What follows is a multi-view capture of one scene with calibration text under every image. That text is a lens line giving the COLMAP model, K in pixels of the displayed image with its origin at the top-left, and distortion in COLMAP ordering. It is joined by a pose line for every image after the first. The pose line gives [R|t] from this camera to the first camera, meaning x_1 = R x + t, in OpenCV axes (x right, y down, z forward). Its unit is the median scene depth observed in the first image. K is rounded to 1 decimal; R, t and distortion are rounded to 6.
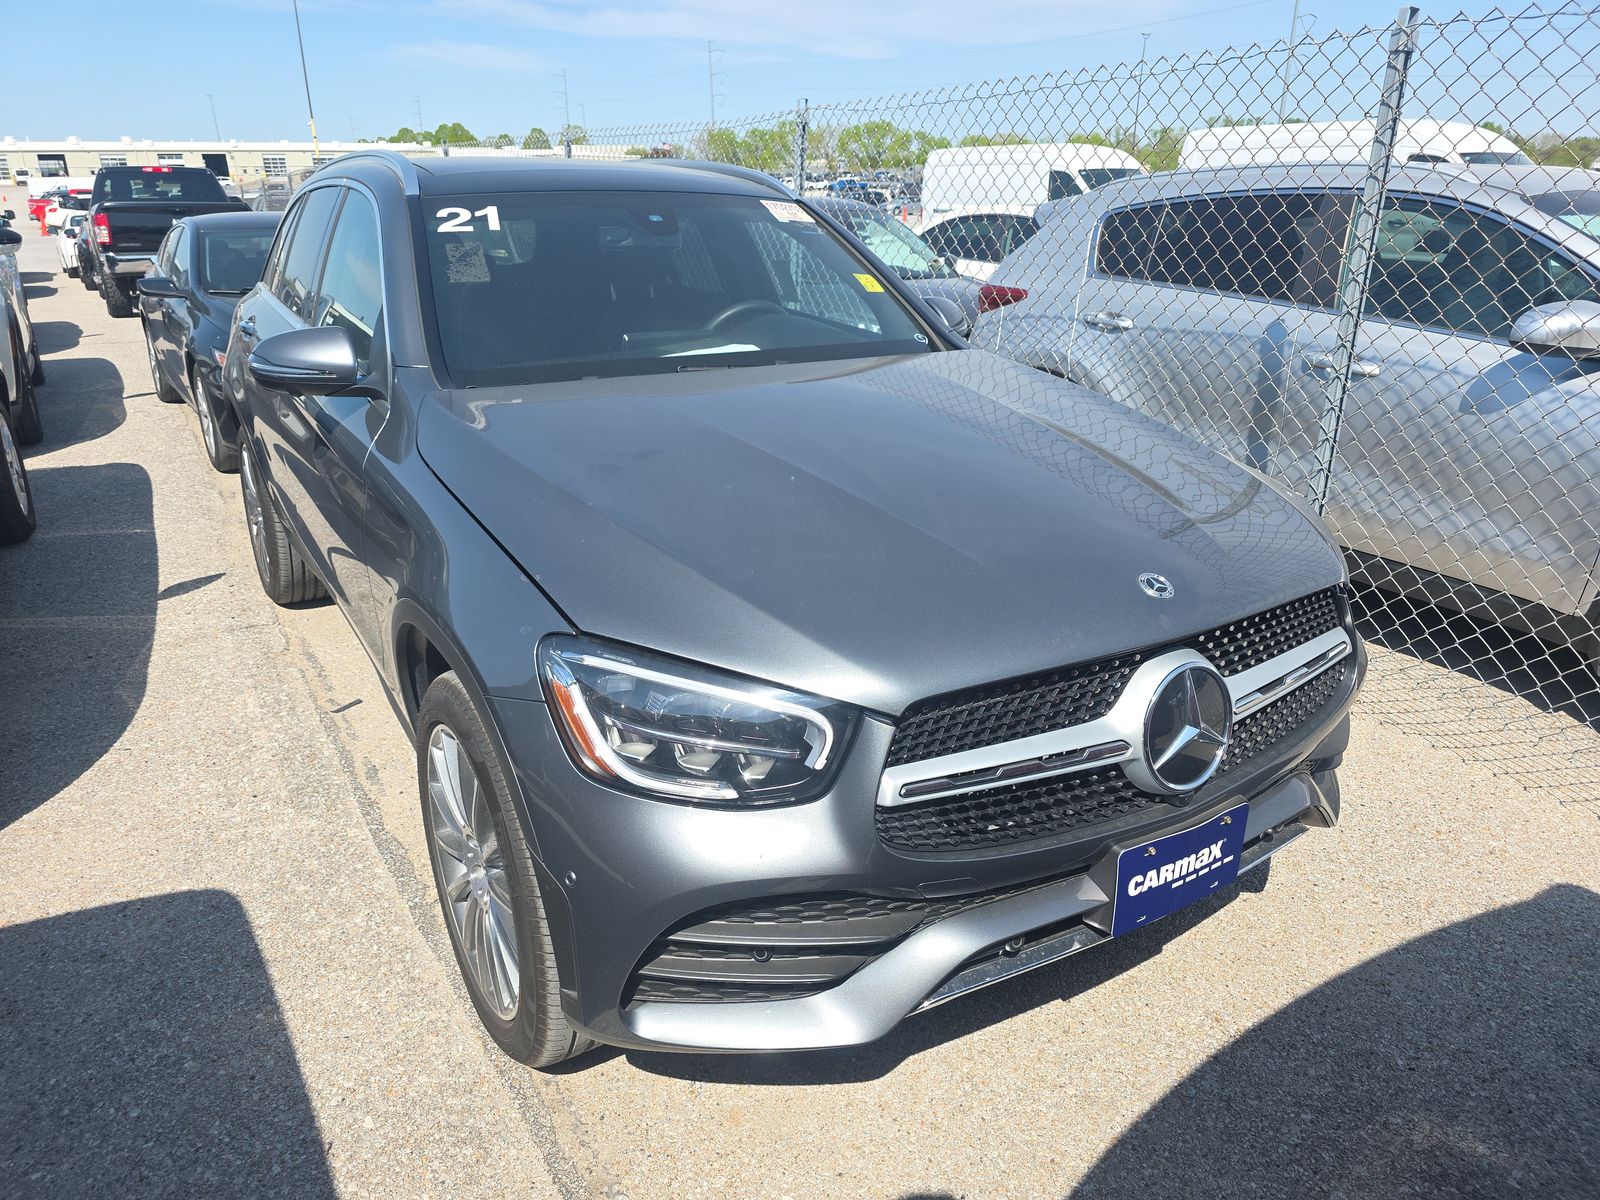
lens RADIAL K [[1048.4, 0, 800.0], [0, 1048.4, 600.0], [0, 0, 1]] dist [0.035558, -0.034255]
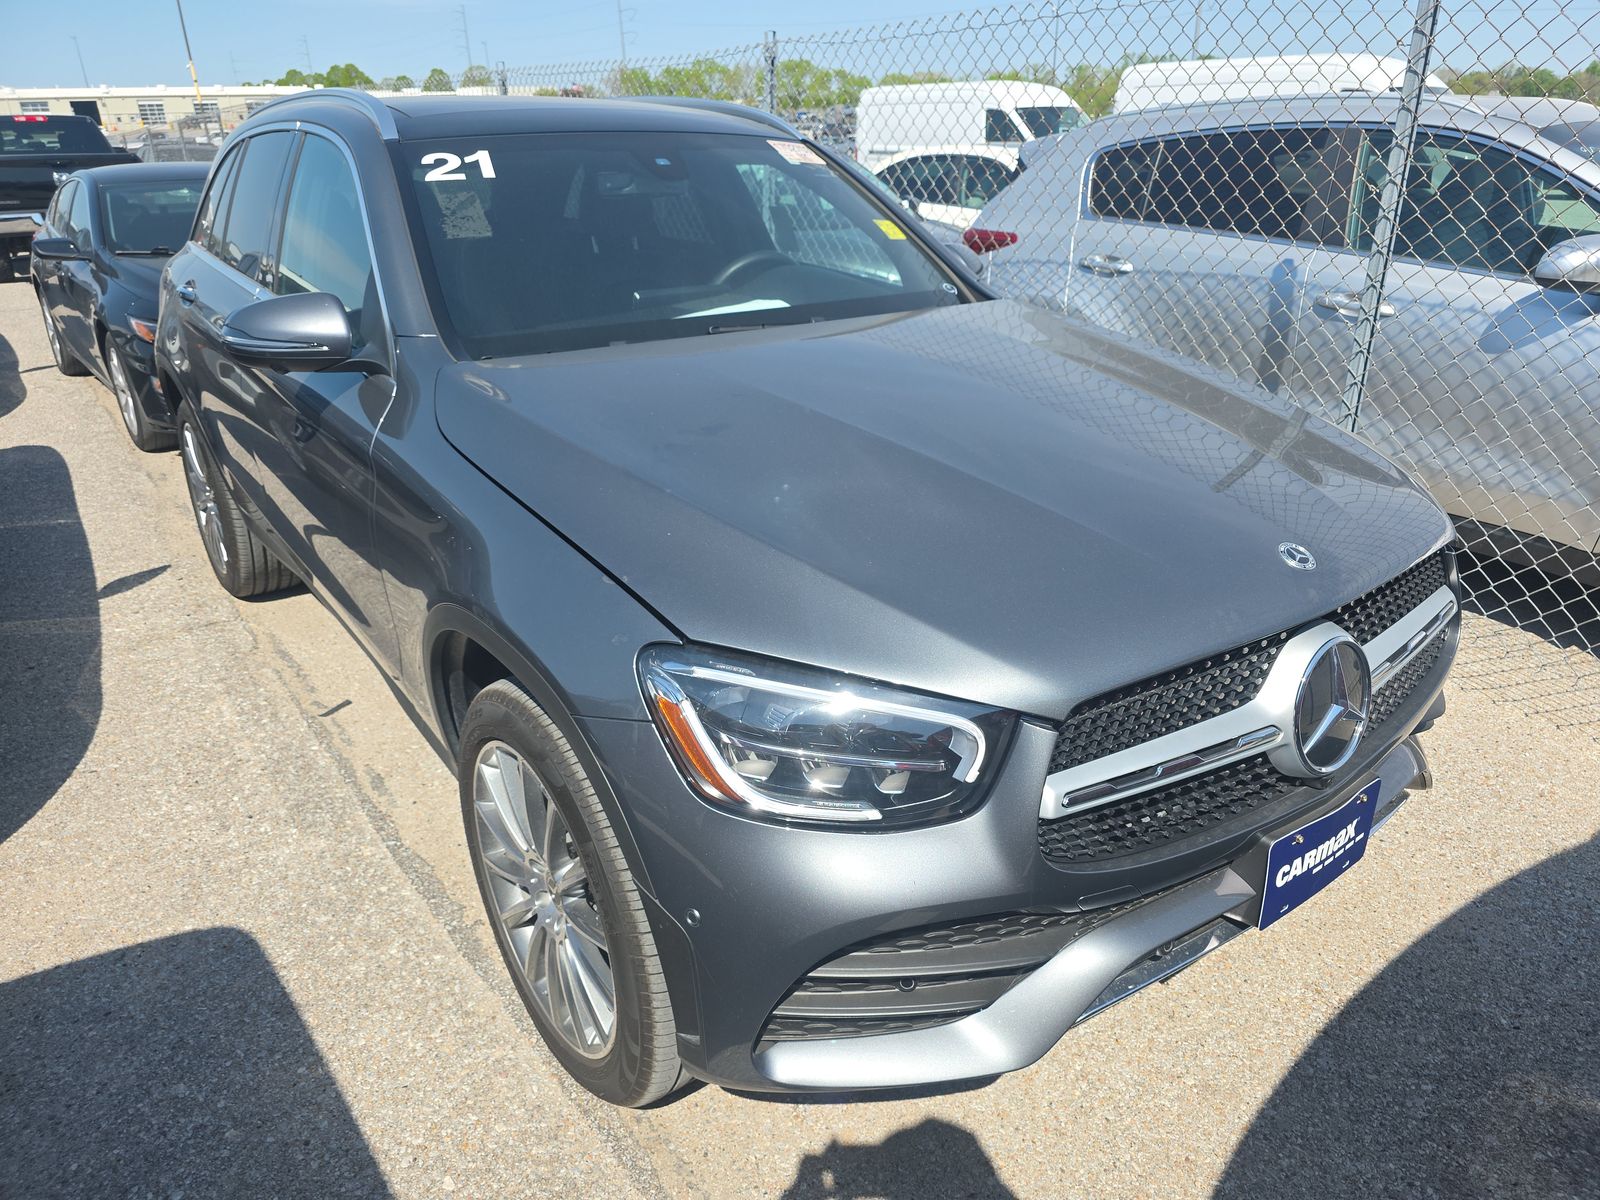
lens RADIAL K [[1036.1, 0, 800.0], [0, 1036.1, 600.0], [0, 0, 1]] dist [0.029824, -0.029768]
pose [[0.995471, -0.048086, 0.082007, -0.126642], [0.043861, 0.997654, 0.052570, -0.030979], [-0.084342, -0.048735, 0.995244, 0.087683]]
